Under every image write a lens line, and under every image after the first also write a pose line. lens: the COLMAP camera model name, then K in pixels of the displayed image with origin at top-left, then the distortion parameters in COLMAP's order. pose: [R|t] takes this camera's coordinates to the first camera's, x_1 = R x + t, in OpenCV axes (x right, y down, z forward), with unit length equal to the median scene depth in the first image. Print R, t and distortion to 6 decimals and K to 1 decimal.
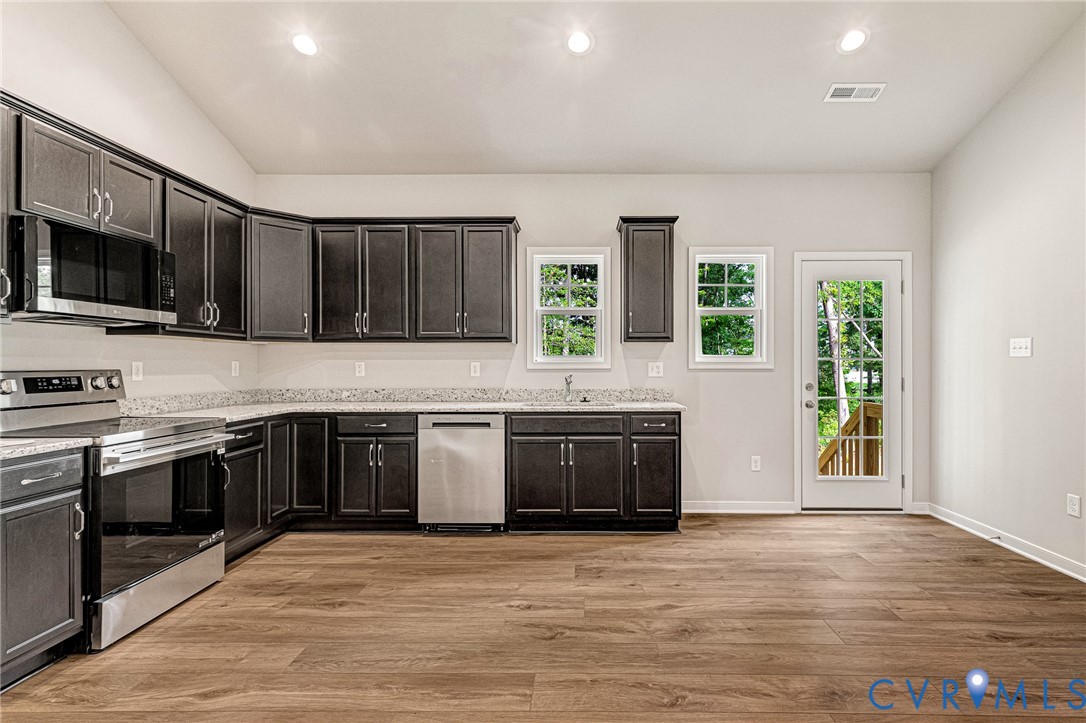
lens RADIAL K [[539.5, 0, 576.7], [0, 539.5, 361.3], [0, 0, 1]] dist [0.005649, 0.000263]
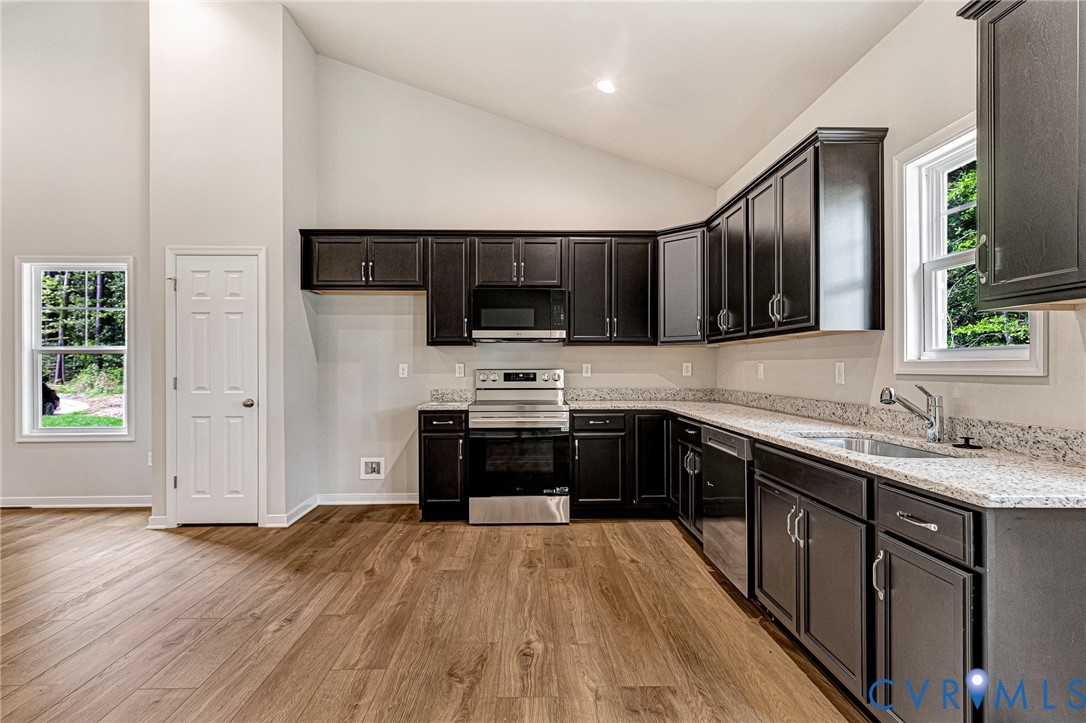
lens RADIAL K [[518.5, 0, 535.9], [0, 518.5, 365.3], [0, 0, 1]] dist [0.011059, -0.000558]
pose [[0.020908, 0.000744, -0.999781, 0.513408], [0.007011, 0.999975, 0.000890, 0.001981], [0.999757, -0.007028, 0.020902, 0.710903]]
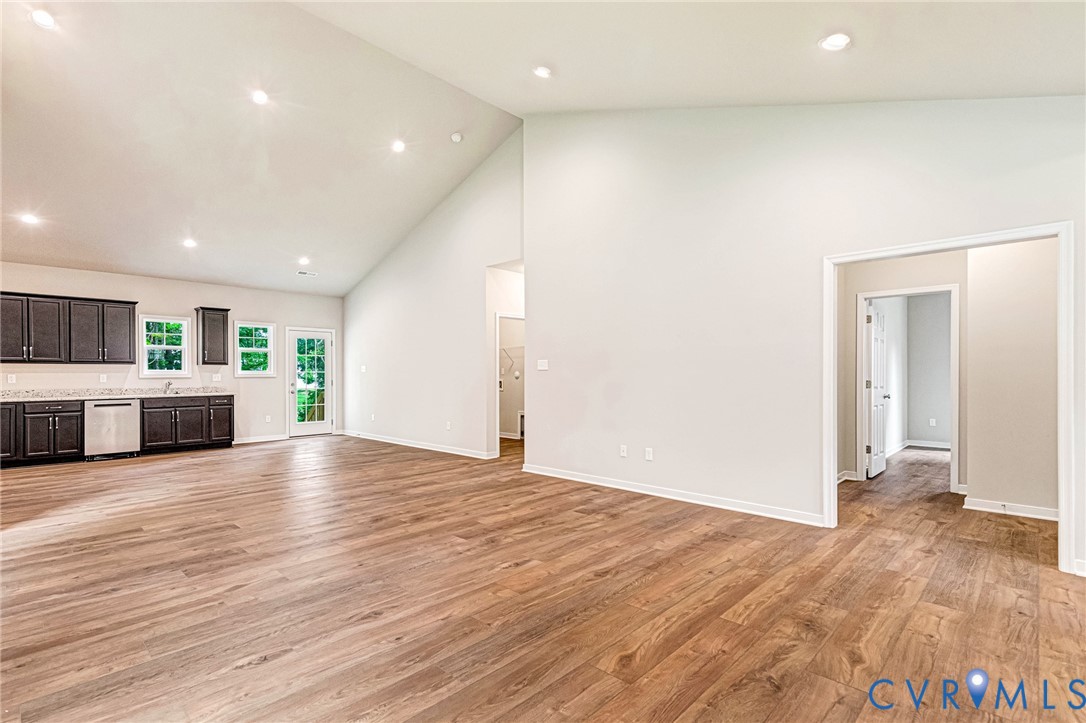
lens RADIAL K [[512.8, 0, 539.7], [0, 512.8, 371.6], [0, 0, 1]] dist [0.007784, 0.000614]
pose [[0.691711, 0.000849, 0.722173, -0.508402], [0.000372, 0.999999, -0.001531, -0.005569], [-0.722174, 0.001328, 0.691710, -1.523454]]
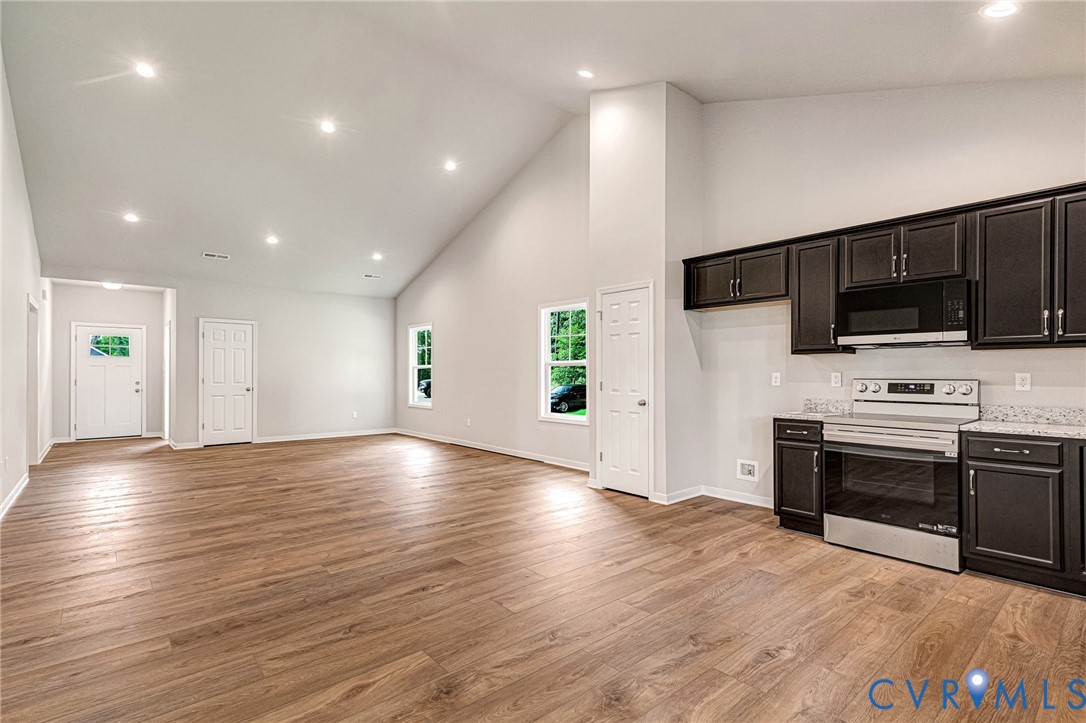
lens RADIAL K [[512.8, 0, 539.7], [0, 512.8, 371.6], [0, 0, 1]] dist [0.007784, 0.000614]
pose [[-0.758938, -0.003210, -0.651155, 0.521691], [0.001546, 0.999976, -0.006731, 0.002718], [0.651161, -0.006115, -0.758915, 0.988536]]
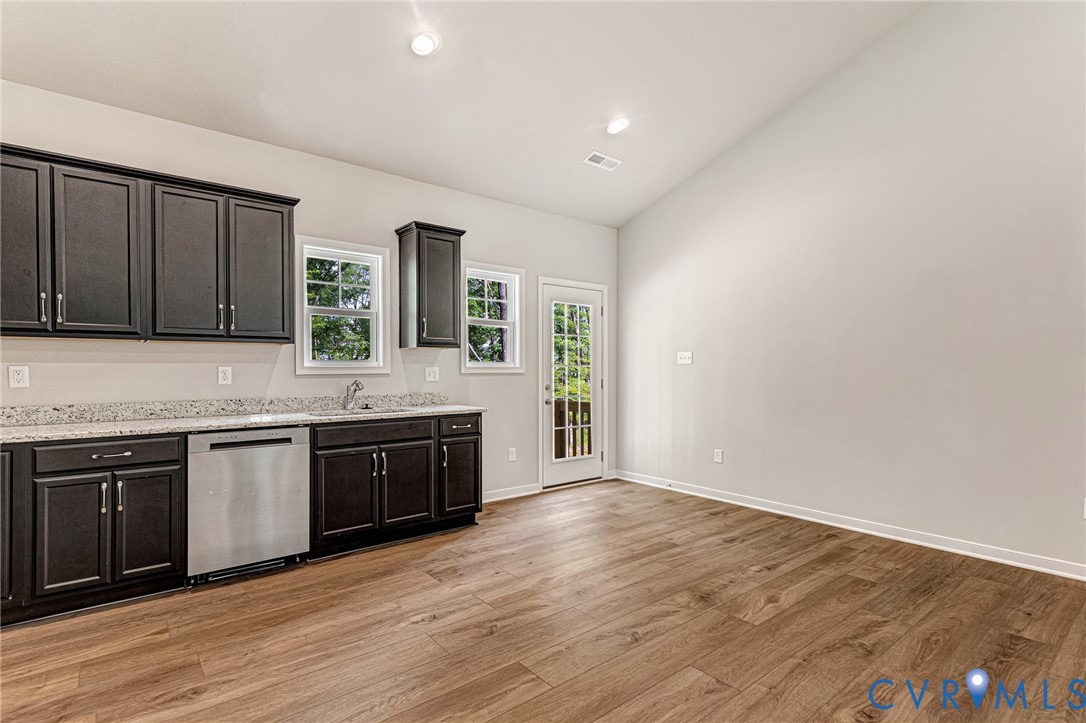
lens RADIAL K [[526.9, 0, 552.9], [0, 526.9, 368.6], [0, 0, 1]] dist [0.011990, -0.000986]
pose [[0.766187, 0.000027, 0.642618, -0.381224], [-0.002067, 0.999995, 0.002423, 0.001952], [-0.642615, -0.003184, 0.766183, 0.093497]]
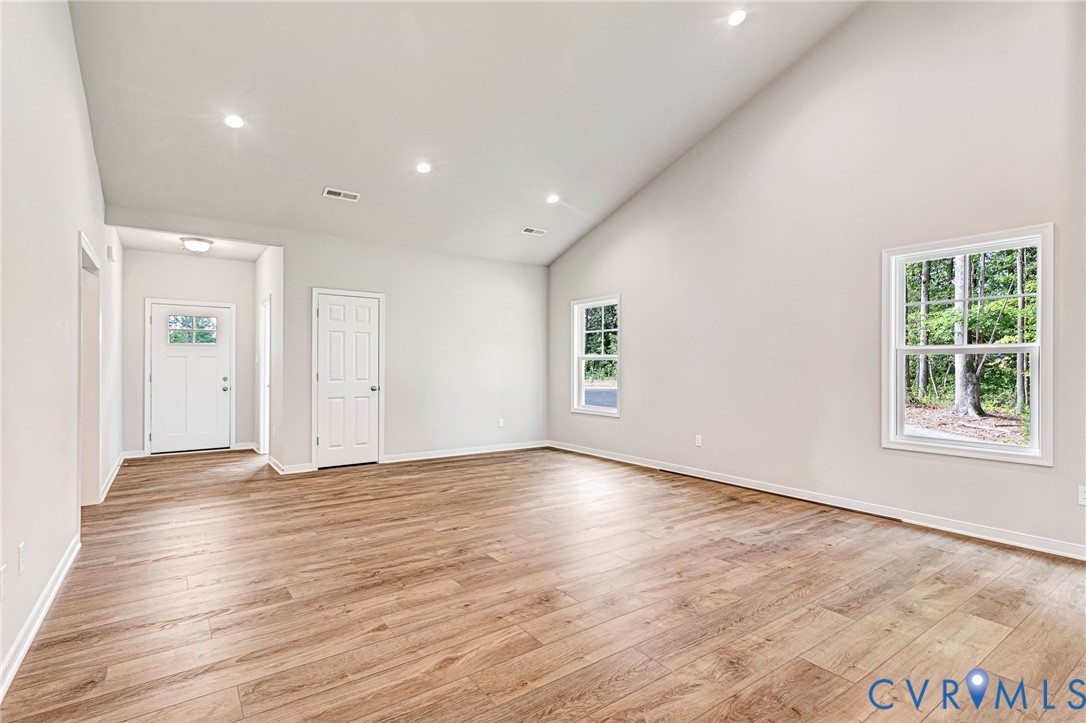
lens RADIAL K [[518.5, 0, 535.9], [0, 518.5, 365.3], [0, 0, 1]] dist [0.011059, -0.000558]
pose [[-0.814926, -0.003316, -0.579555, 0.555470], [0.000008, 0.999984, -0.005734, -0.000777], [0.579565, -0.004678, -0.814913, 0.034050]]
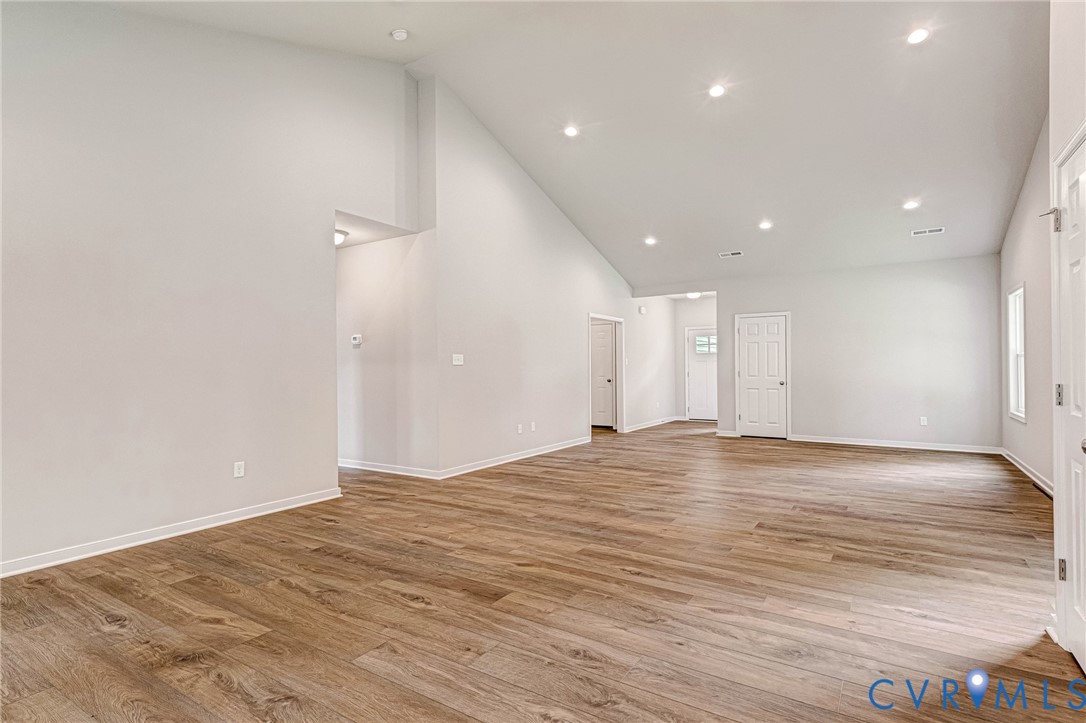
lens RADIAL K [[540.5, 0, 543.7], [0, 540.5, 365.9], [0, 0, 1]] dist [0.011700, -0.001082]
pose [[-0.842089, 0.008587, 0.539271, -0.388018], [0.005021, 0.999955, -0.008082, 0.014760], [-0.539316, -0.004098, -0.842094, 0.816379]]
